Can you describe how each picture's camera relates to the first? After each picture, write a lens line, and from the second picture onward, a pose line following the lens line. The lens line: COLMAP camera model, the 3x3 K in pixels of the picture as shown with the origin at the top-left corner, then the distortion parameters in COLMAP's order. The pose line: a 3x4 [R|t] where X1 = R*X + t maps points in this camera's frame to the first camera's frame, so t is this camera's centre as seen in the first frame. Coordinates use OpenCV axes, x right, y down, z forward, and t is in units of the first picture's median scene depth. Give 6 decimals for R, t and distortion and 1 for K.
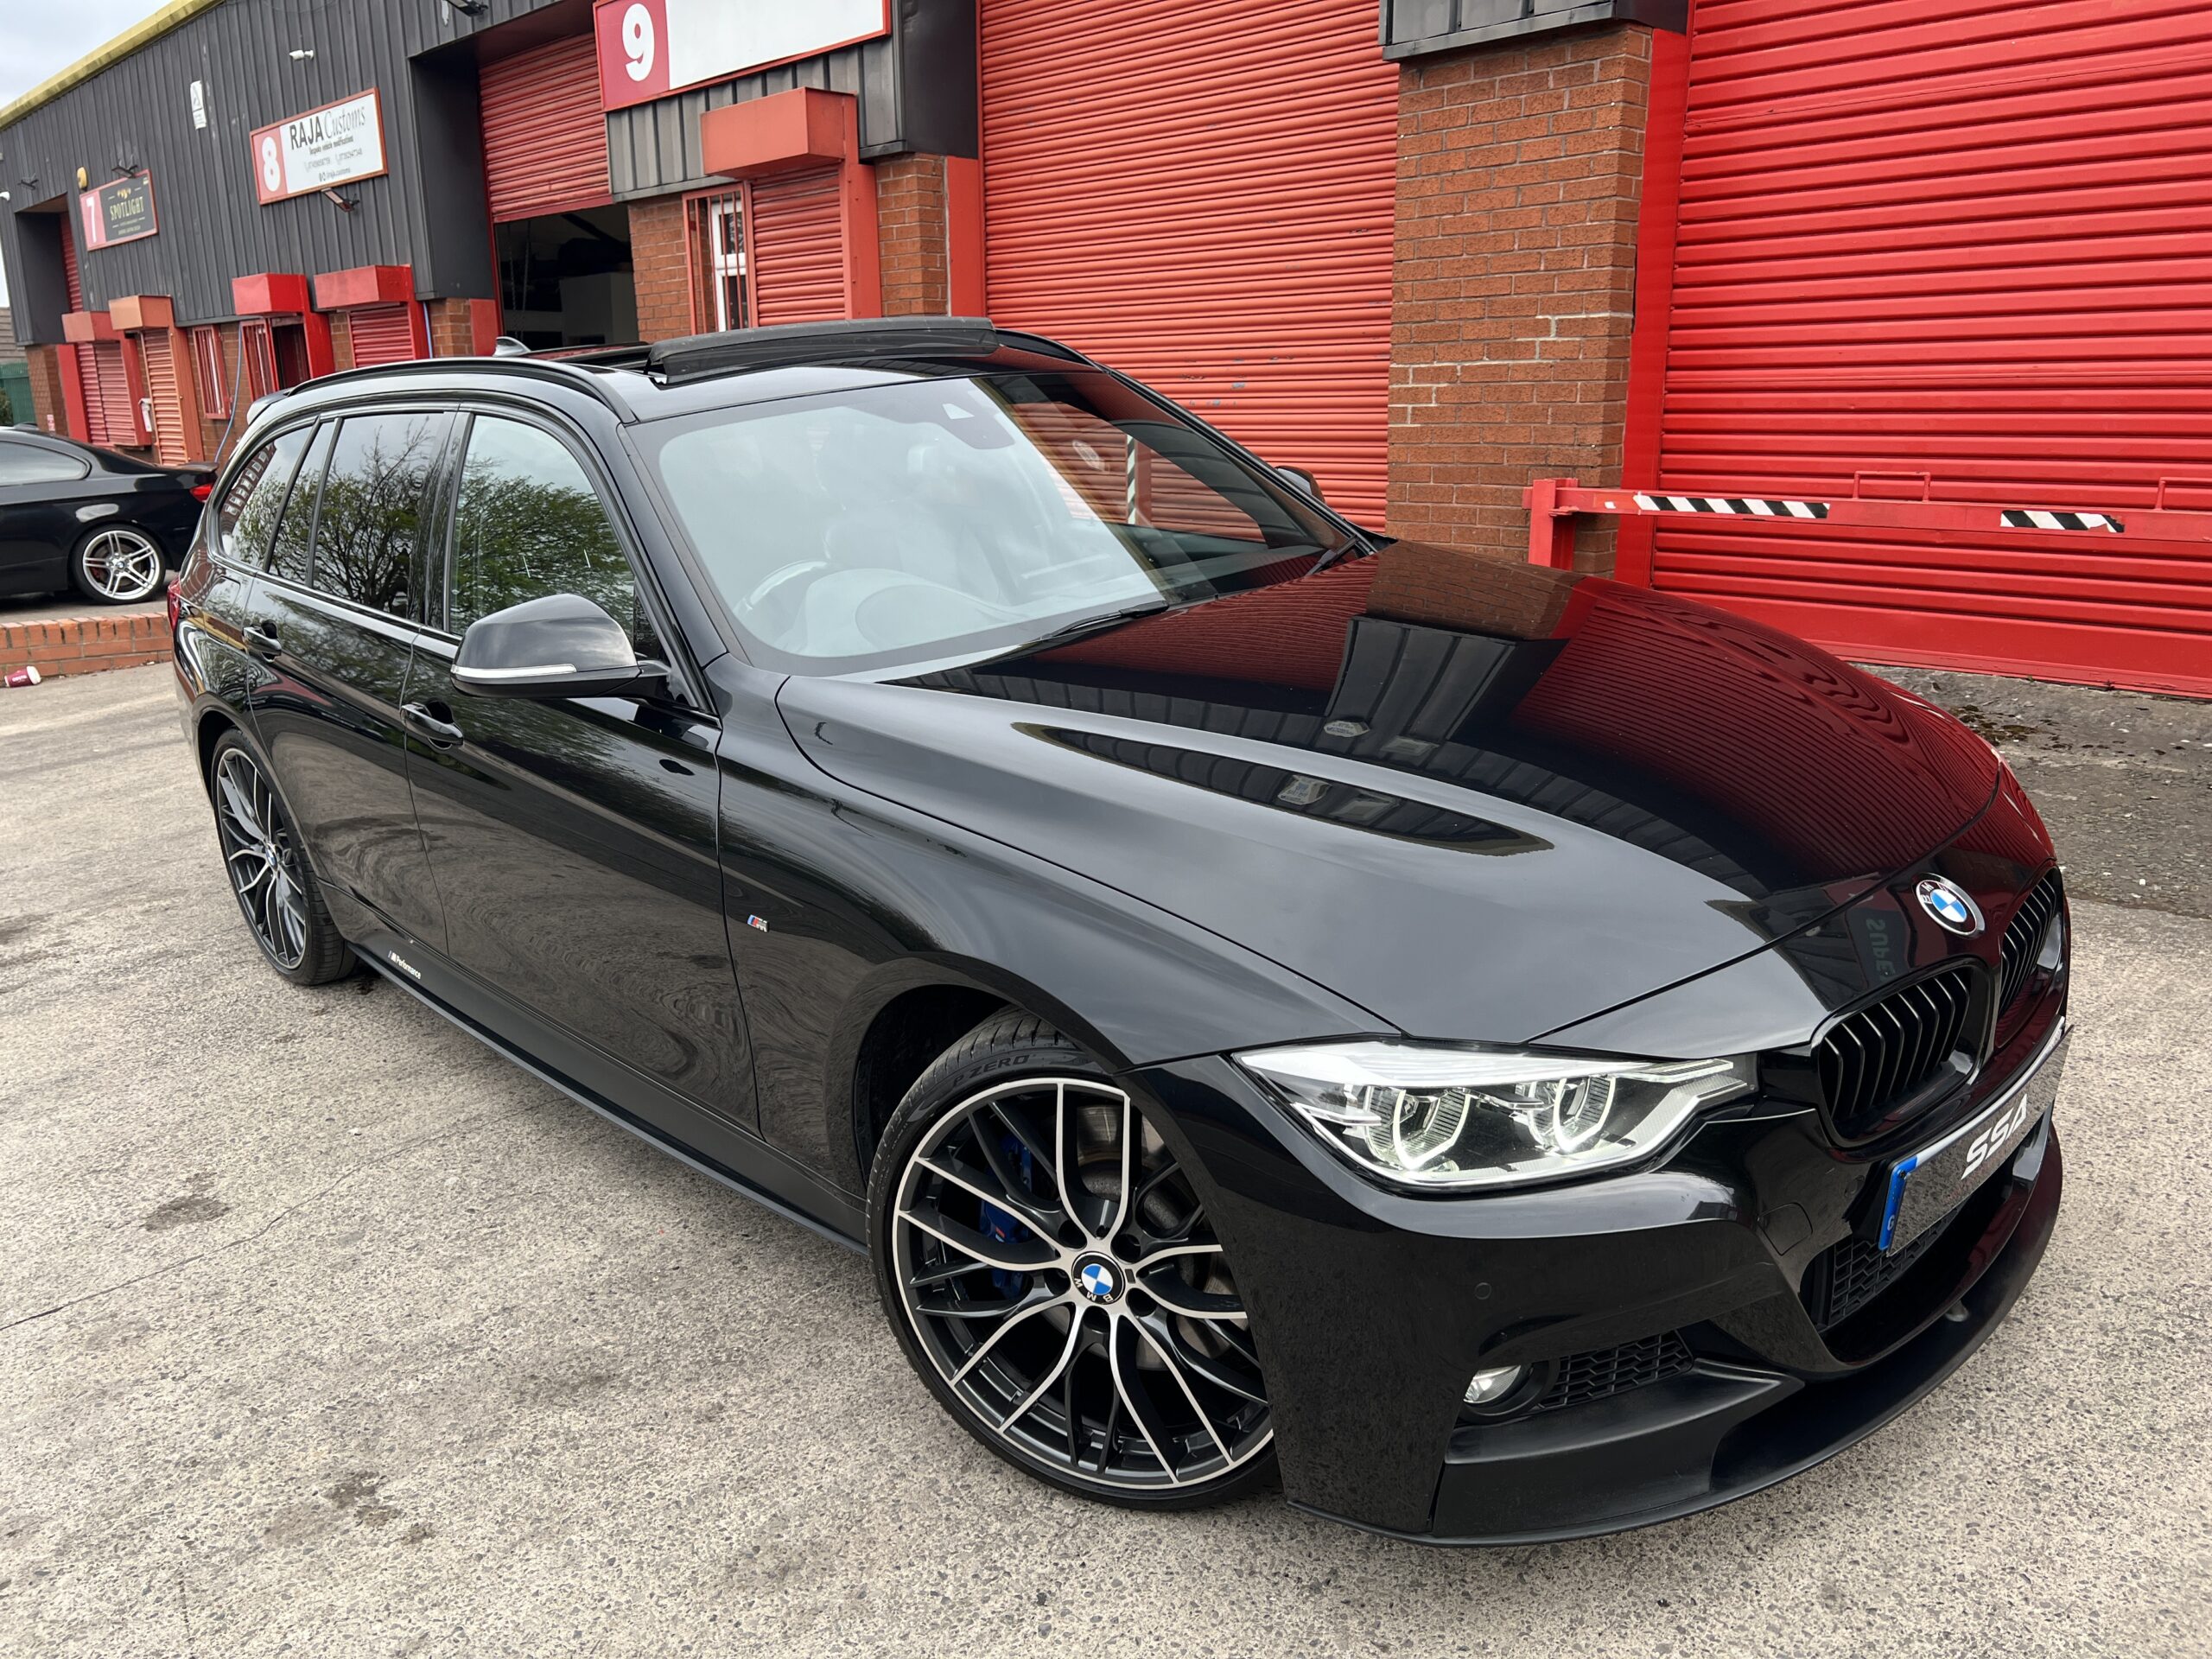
lens RADIAL K [[1674.0, 0, 1105.8], [0, 1674.0, 844.0], [0, 0, 1]] dist [0.042767, -0.051128]
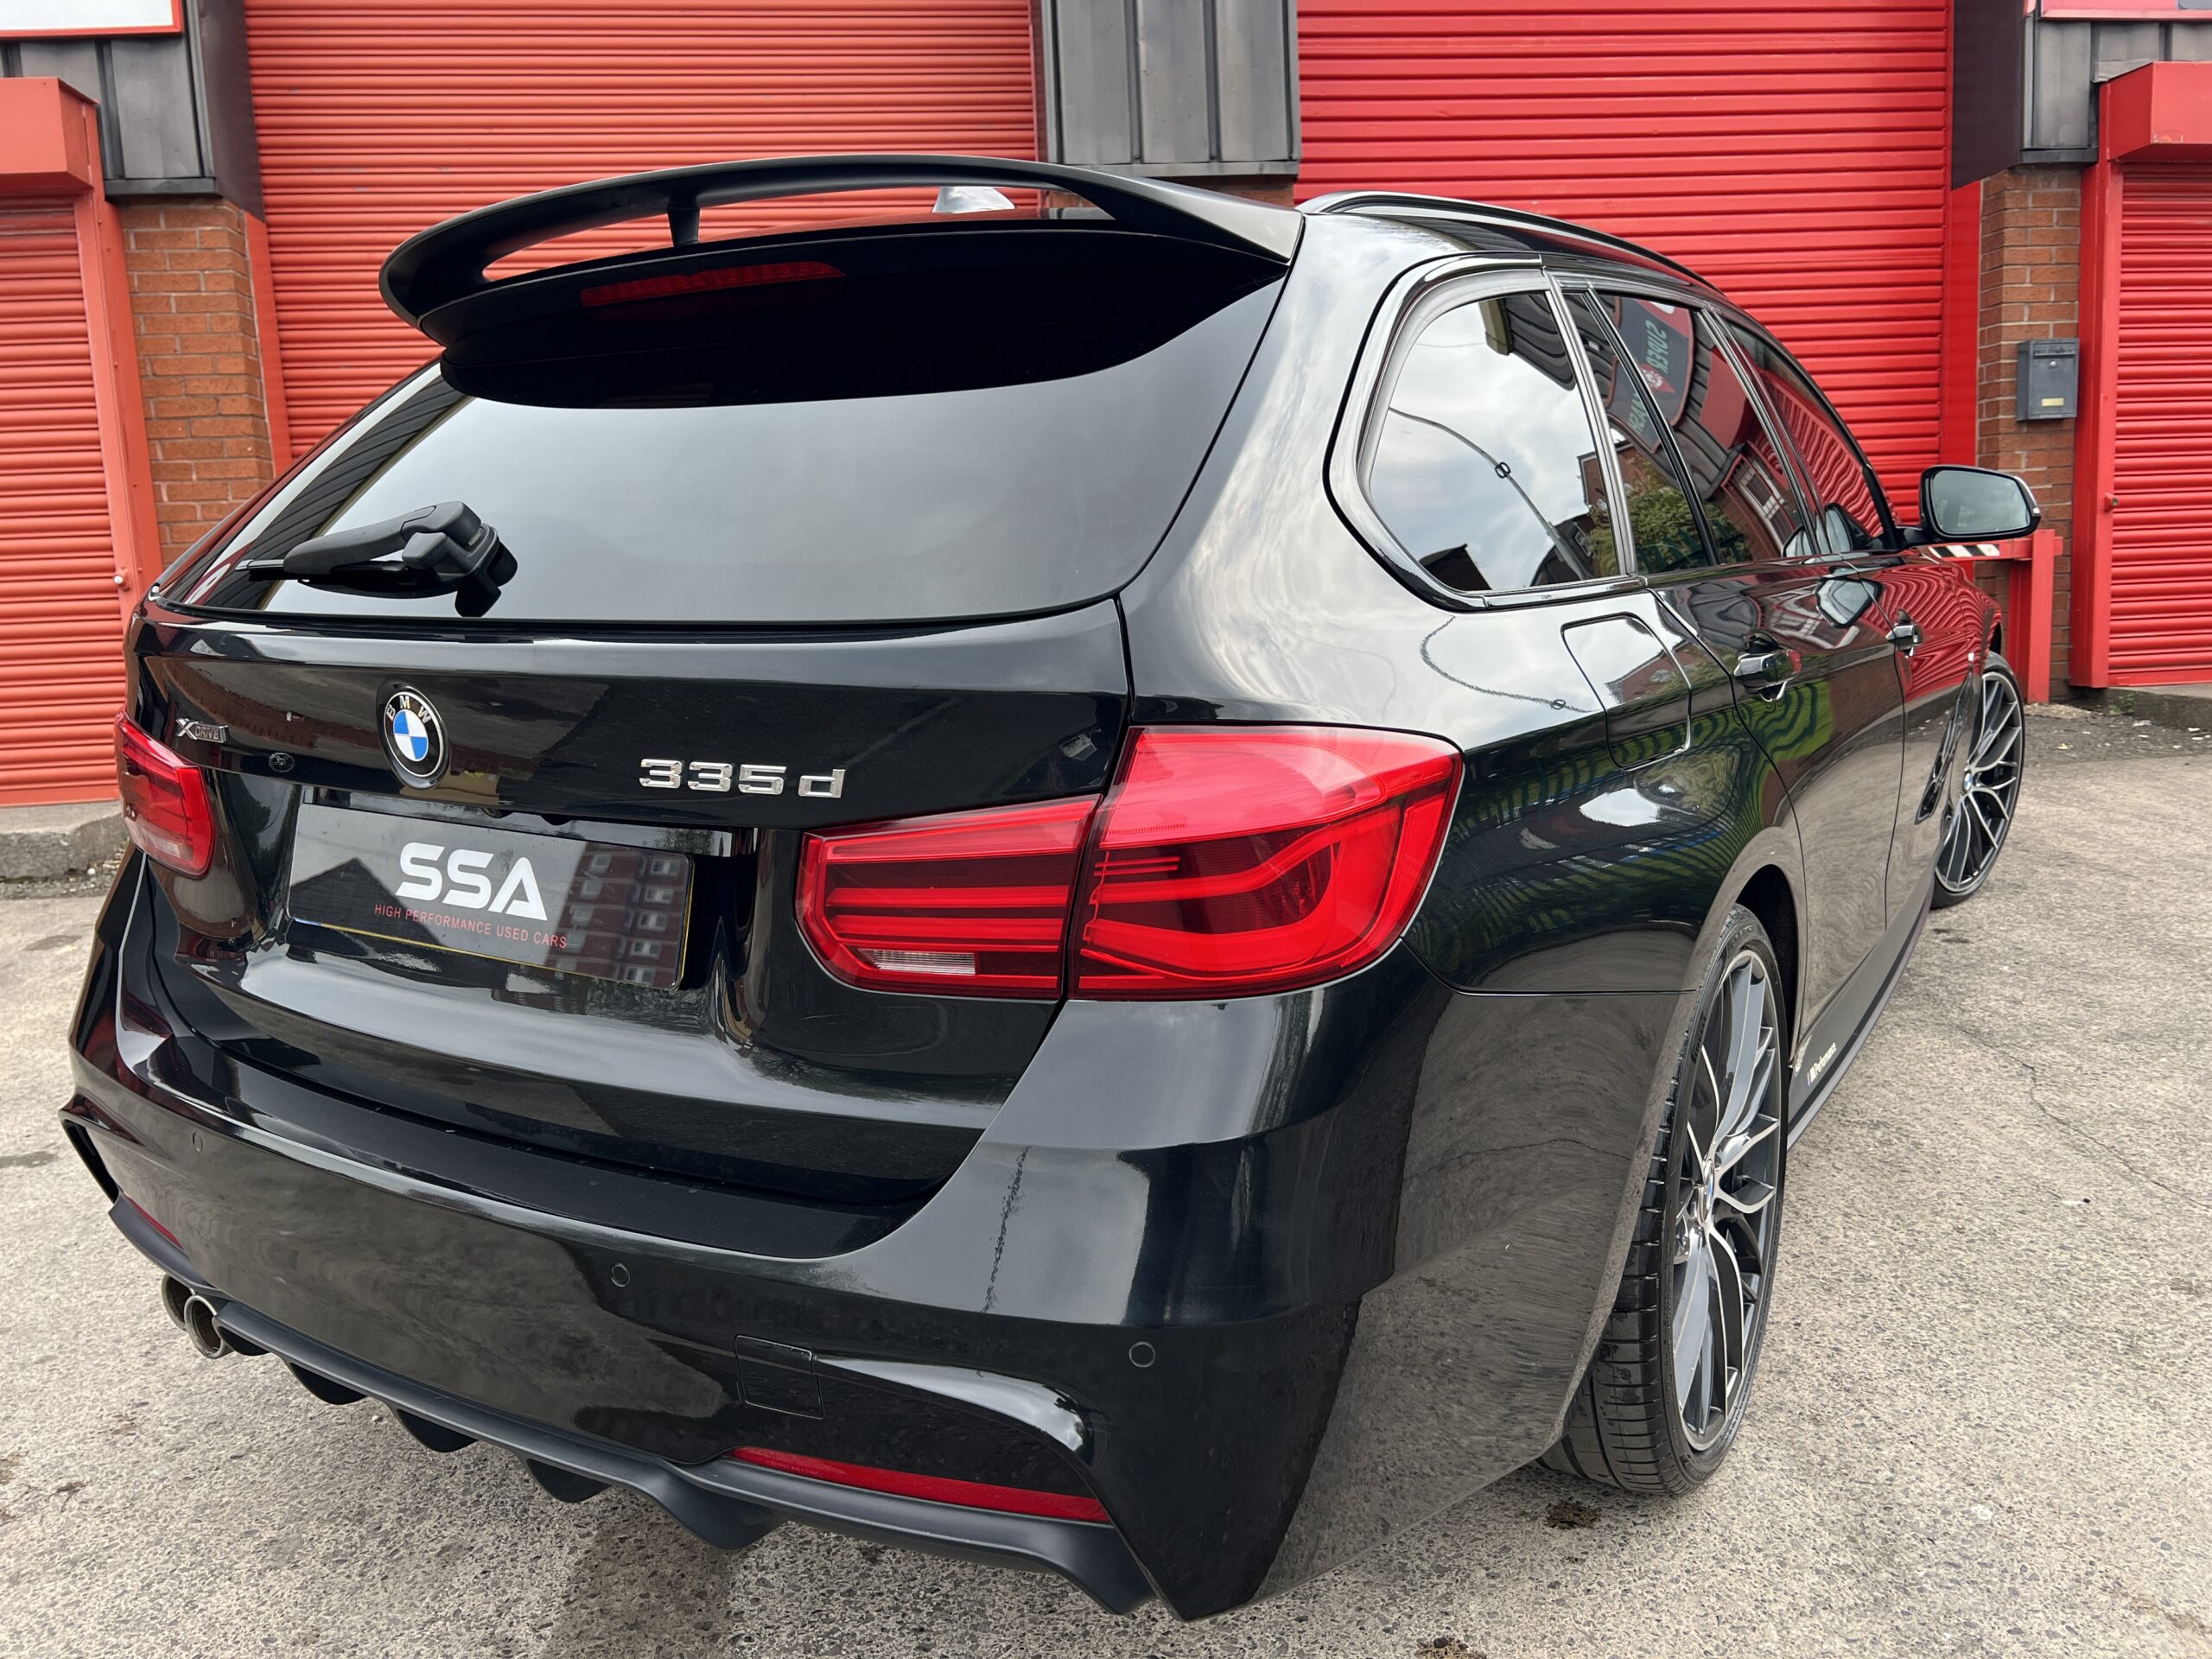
lens RADIAL K [[1674.0, 0, 1121.1], [0, 1674.0, 832.6], [0, 0, 1]] dist [0.042767, -0.051128]
pose [[0.575998, -0.127816, 0.807396, -0.739628], [0.252050, 0.967347, -0.026675, -0.045821], [-0.777623, 0.218869, 0.589406, 0.485988]]
